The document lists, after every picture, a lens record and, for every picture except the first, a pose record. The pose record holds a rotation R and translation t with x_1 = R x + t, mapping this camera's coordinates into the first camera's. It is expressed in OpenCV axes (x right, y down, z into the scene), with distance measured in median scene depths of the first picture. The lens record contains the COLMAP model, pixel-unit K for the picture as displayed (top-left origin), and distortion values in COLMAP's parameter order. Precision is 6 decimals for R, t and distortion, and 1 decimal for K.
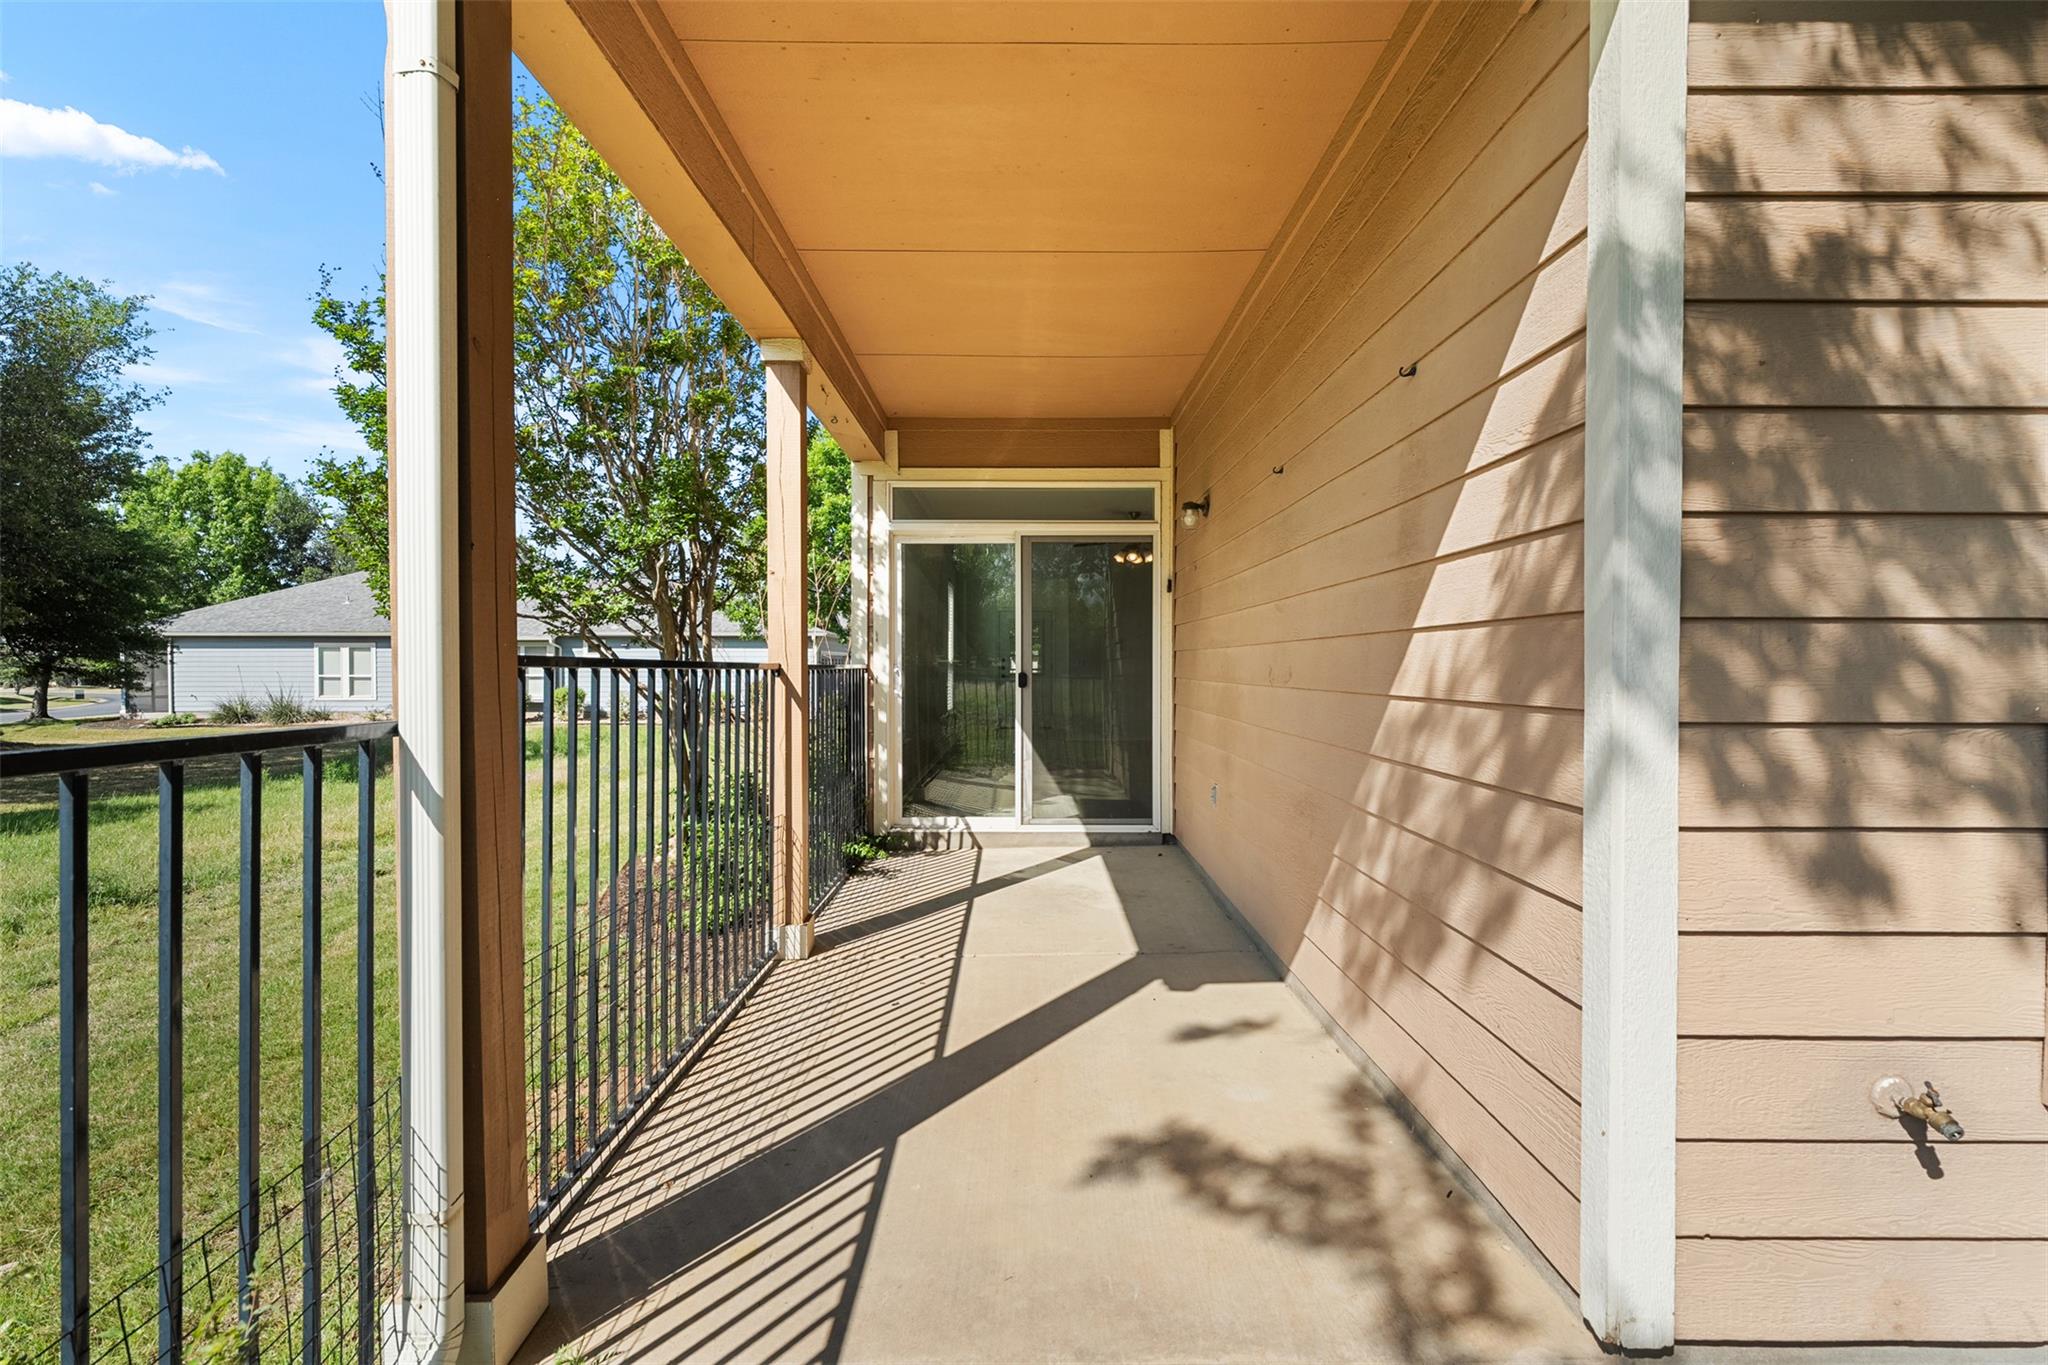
lens RADIAL K [[927.8, 0, 1025.6], [0, 927.8, 674.1], [0, 0, 1]] dist [-0.004636, 0.001292]
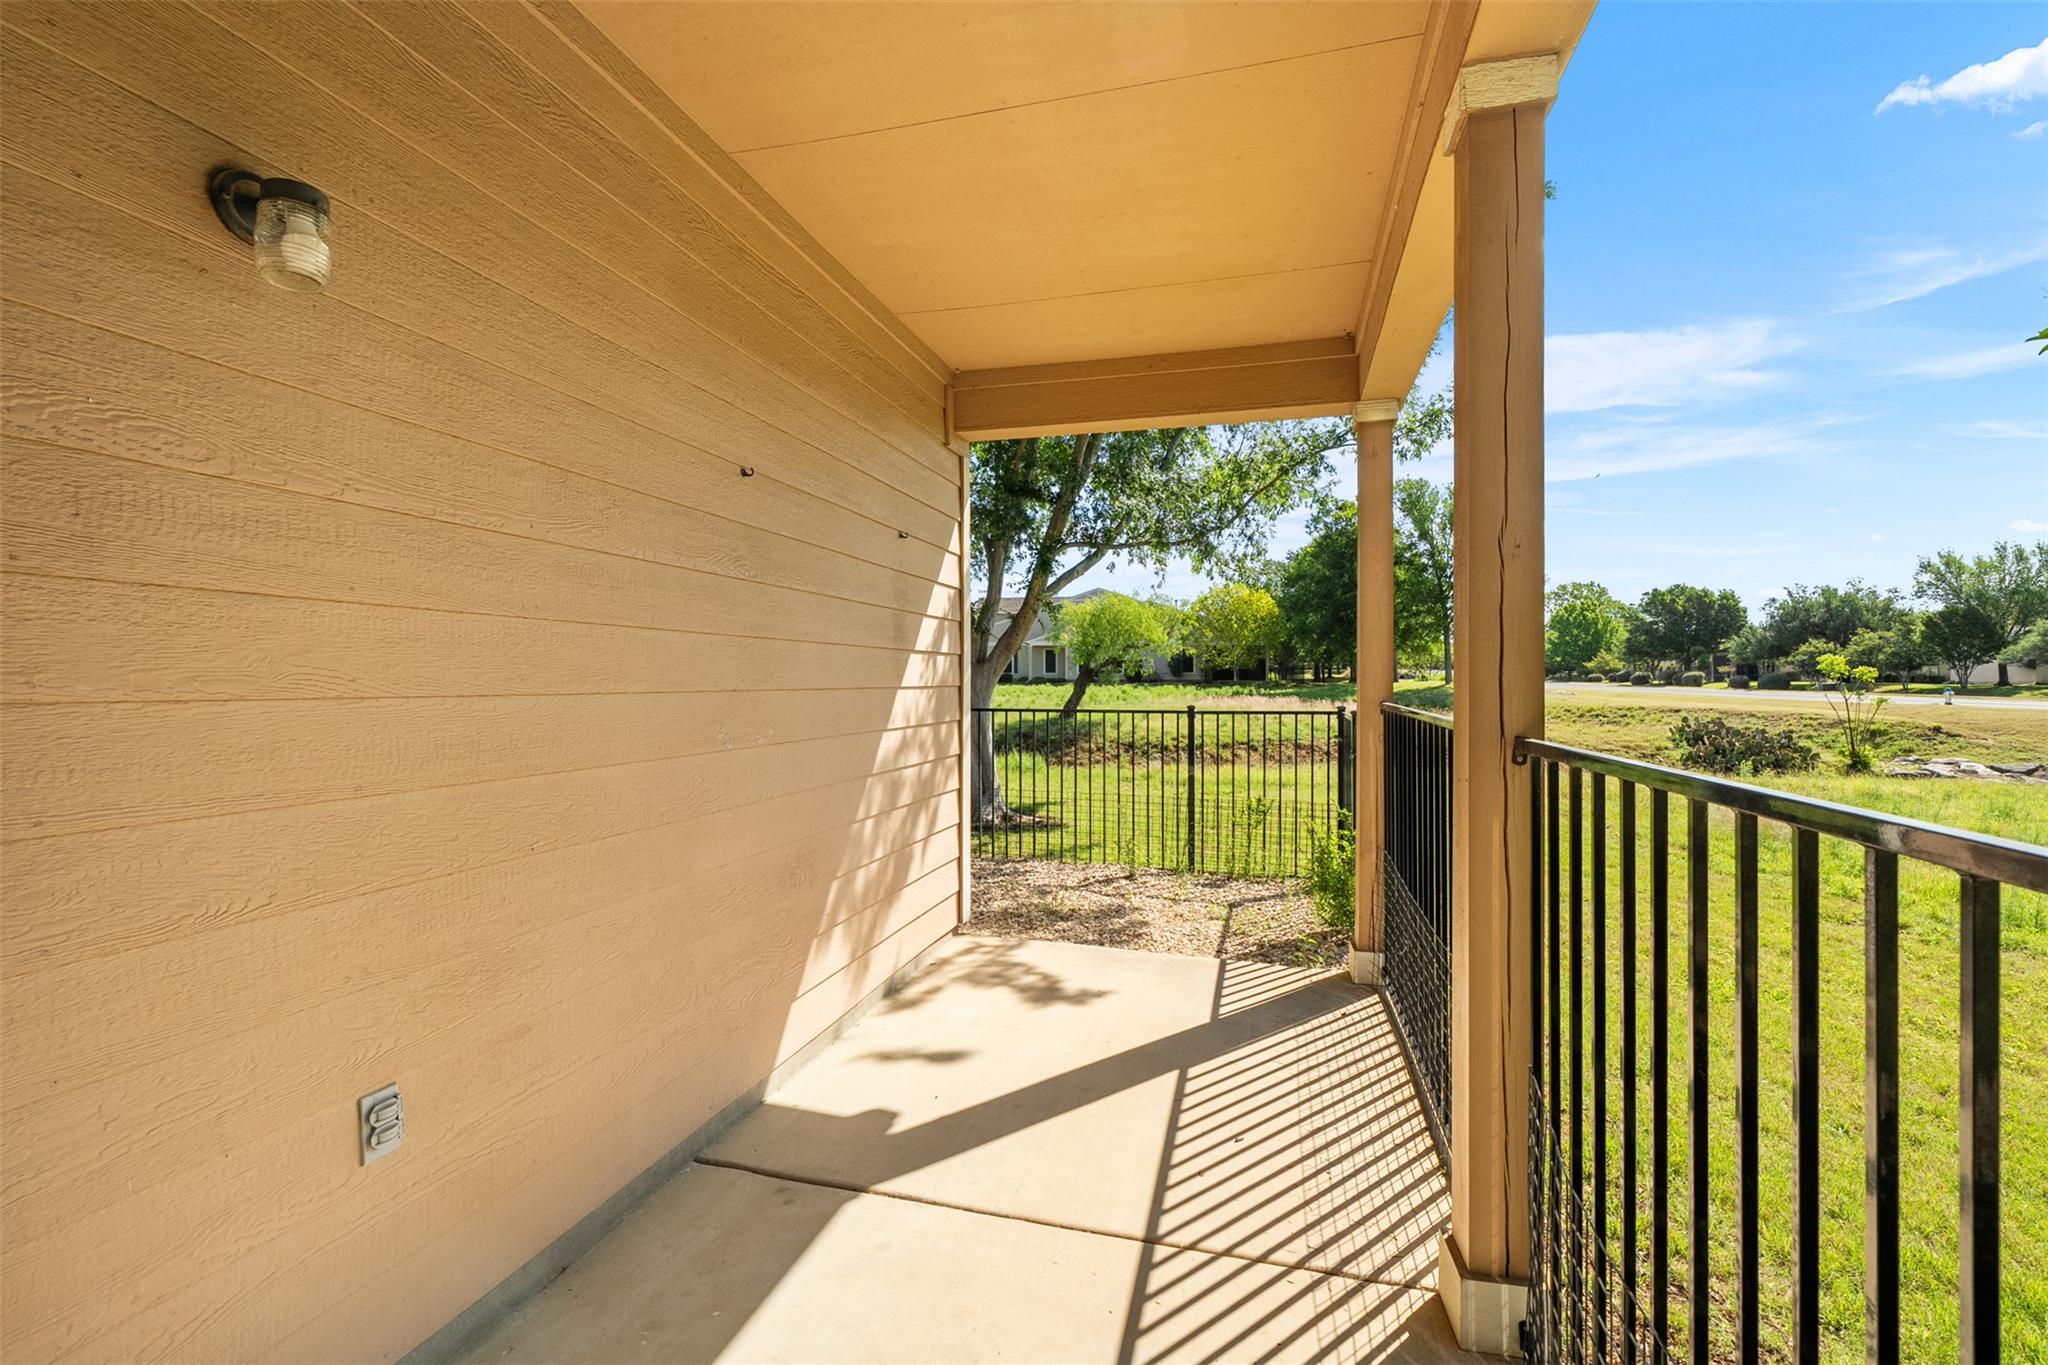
lens RADIAL K [[927.8, 0, 1019.4], [0, 927.8, 678.2], [0, 0, 1]] dist [-0.004636, 0.001292]
pose [[-0.965694, 0.008736, 0.259536, -0.372363], [0.011284, 0.999902, 0.008329, -0.121765], [-0.259438, 0.010972, -0.965697, 4.013343]]
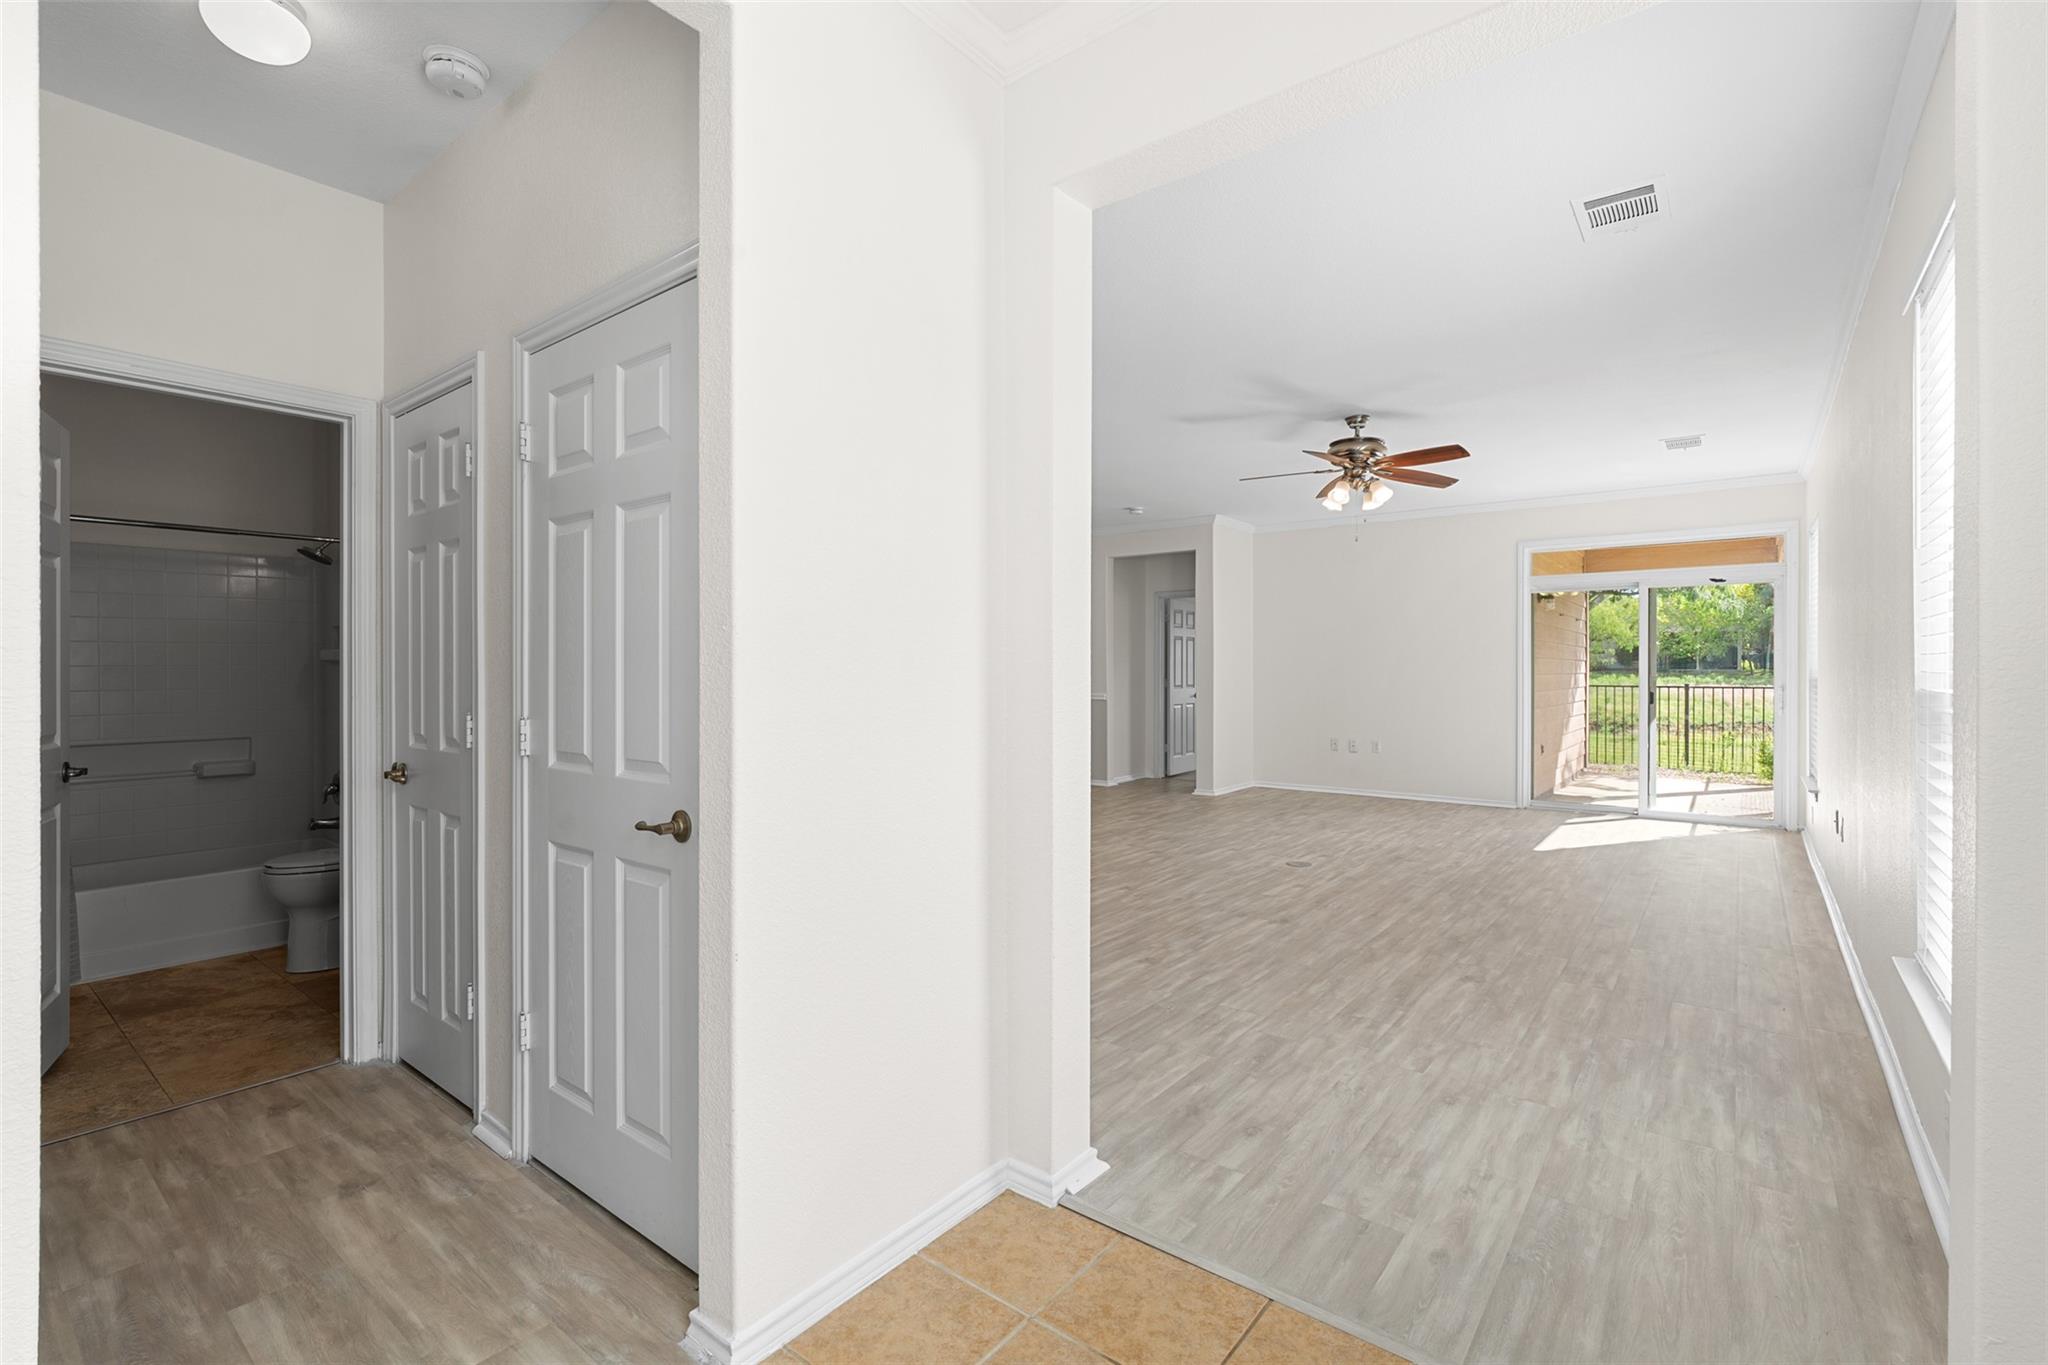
lens RADIAL K [[927.8, 0, 1041.8], [0, 927.8, 670.5], [0, 0, 1]] dist [-0.004636, 0.001292]
pose [[-0.797295, -0.002209, 0.603586, -0.419014], [0.006462, 0.999905, 0.012195, -0.184163], [-0.603556, 0.013623, -0.797205, 8.170062]]
